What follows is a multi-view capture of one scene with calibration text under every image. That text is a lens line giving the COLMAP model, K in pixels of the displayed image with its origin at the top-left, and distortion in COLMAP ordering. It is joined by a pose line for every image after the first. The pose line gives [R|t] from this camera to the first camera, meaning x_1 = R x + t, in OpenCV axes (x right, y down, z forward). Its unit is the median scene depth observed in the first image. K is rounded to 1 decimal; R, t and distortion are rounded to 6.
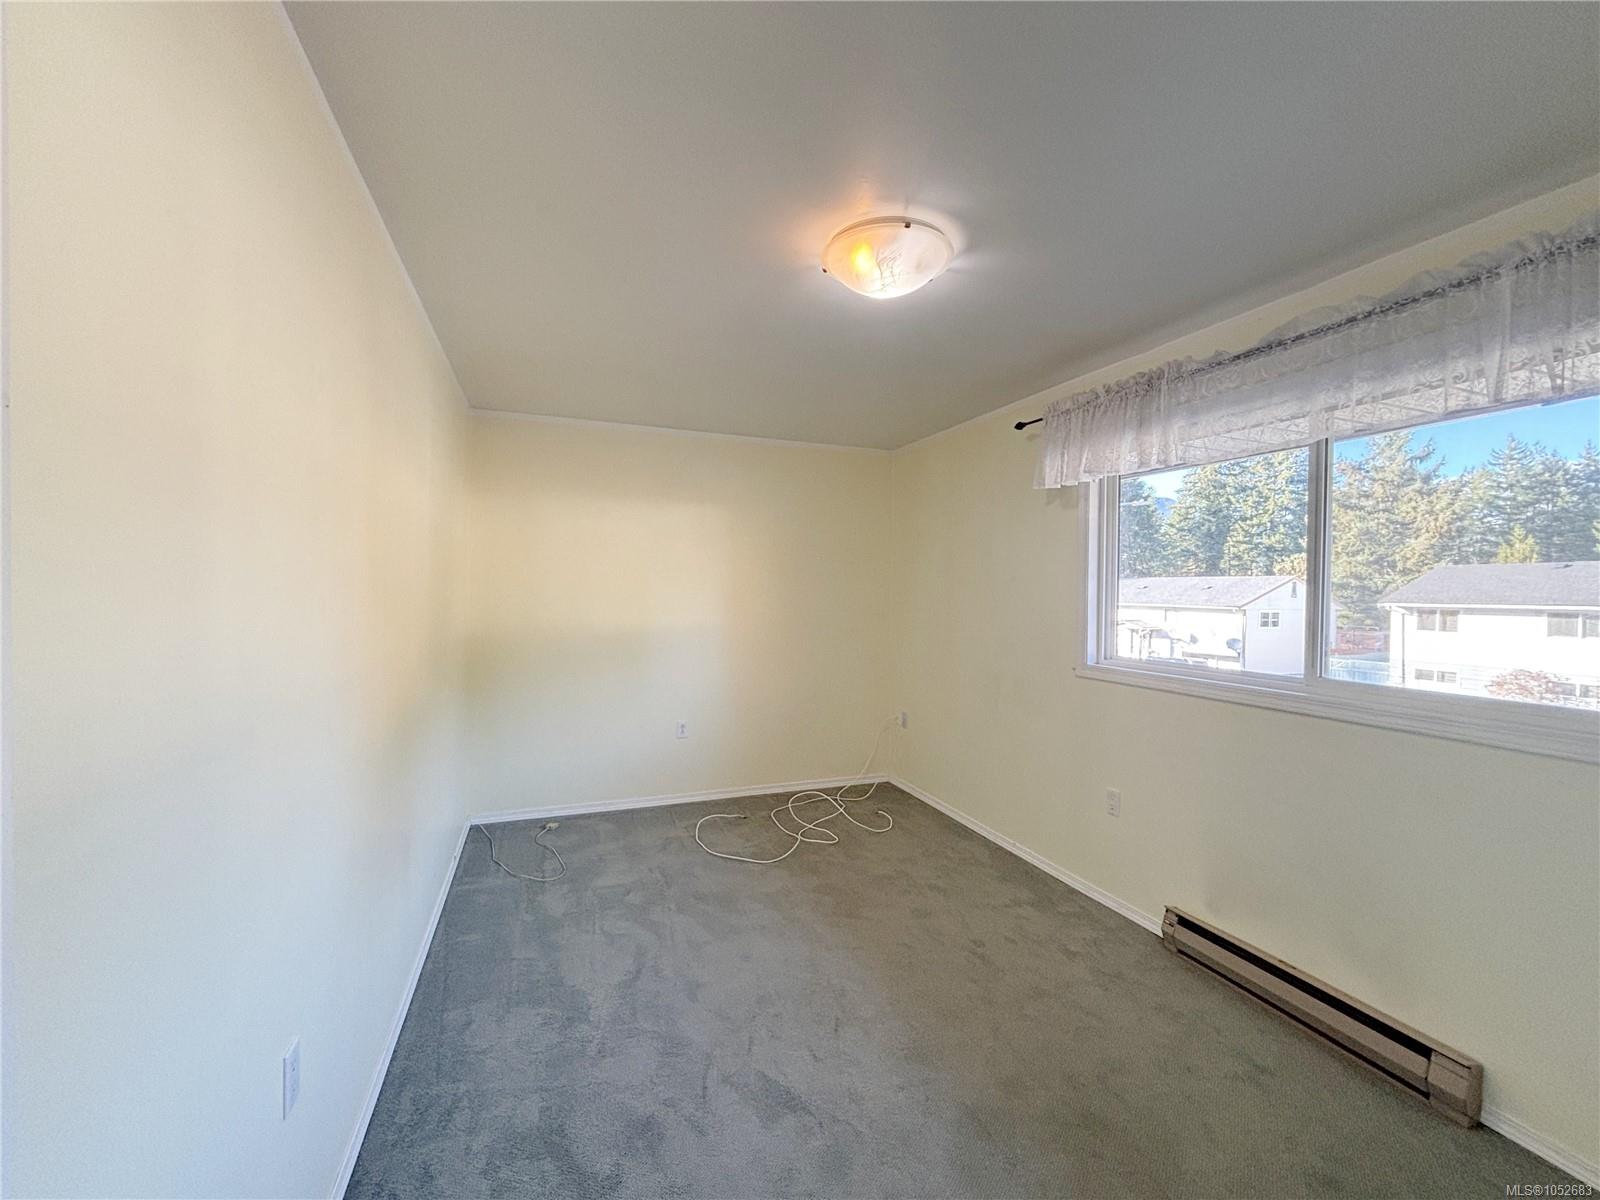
lens RADIAL K [[648.6, 0, 800.0], [0, 648.6, 600.0], [0, 0, 1]] dist [0.085343, -0.000346]
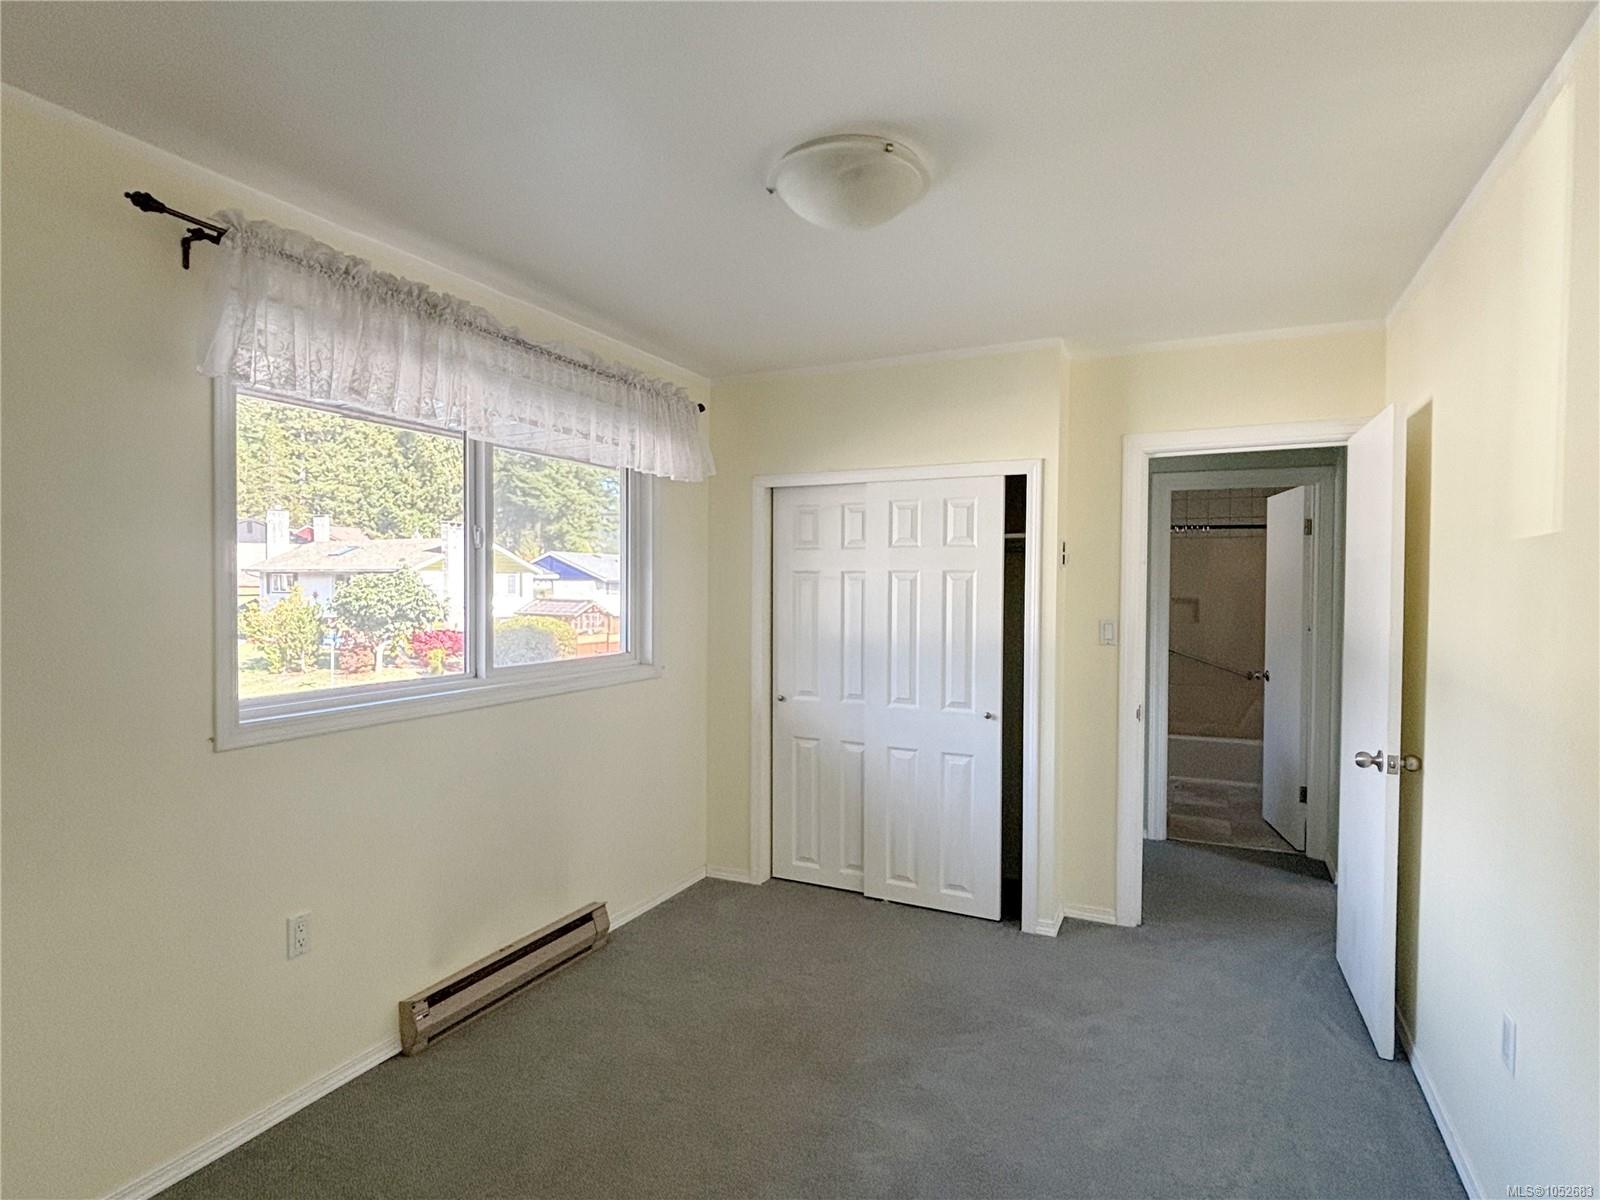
lens RADIAL K [[899.5, 0, 800.0], [0, 899.5, 600.0], [0, 0, 1]] dist [0.000232, 0.000065]
pose [[-0.673387, -0.028628, 0.738736, -0.593673], [-0.004719, 0.999396, 0.034427, -0.043278], [-0.739275, 0.019696, -0.673115, 1.648999]]
